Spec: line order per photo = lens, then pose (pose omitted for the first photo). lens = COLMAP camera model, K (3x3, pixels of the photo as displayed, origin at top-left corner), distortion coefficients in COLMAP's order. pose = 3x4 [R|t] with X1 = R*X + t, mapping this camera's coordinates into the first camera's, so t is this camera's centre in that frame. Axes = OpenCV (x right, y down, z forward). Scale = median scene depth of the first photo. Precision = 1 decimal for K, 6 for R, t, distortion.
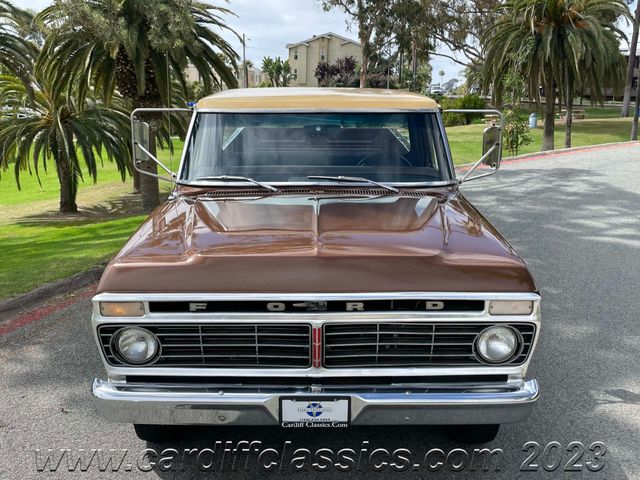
lens RADIAL K [[676.1, 0, 320.0], [0, 676.1, 240.0], [0, 0, 1]] dist [0.105419, -0.178330]
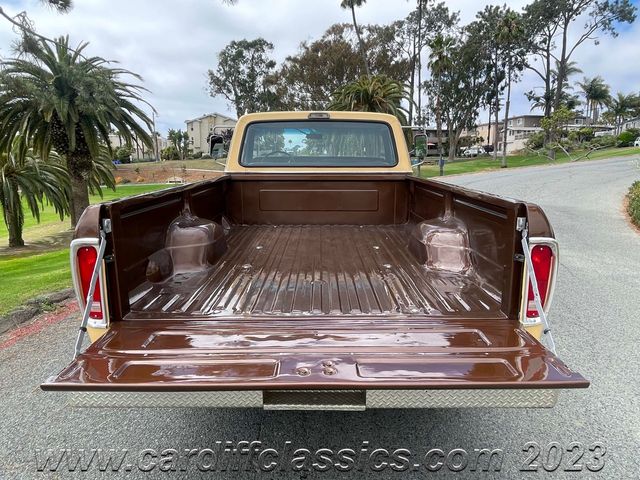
lens RADIAL K [[450.8, 0, 322.9], [0, 450.8, 233.2], [0, 0, 1]] dist [-0.005190, -0.002457]
pose [[0.970140, -0.054599, 0.236320, -0.135487], [0.063953, 0.997437, -0.032091, -0.035557], [-0.233962, 0.046246, 0.971145, 0.667102]]
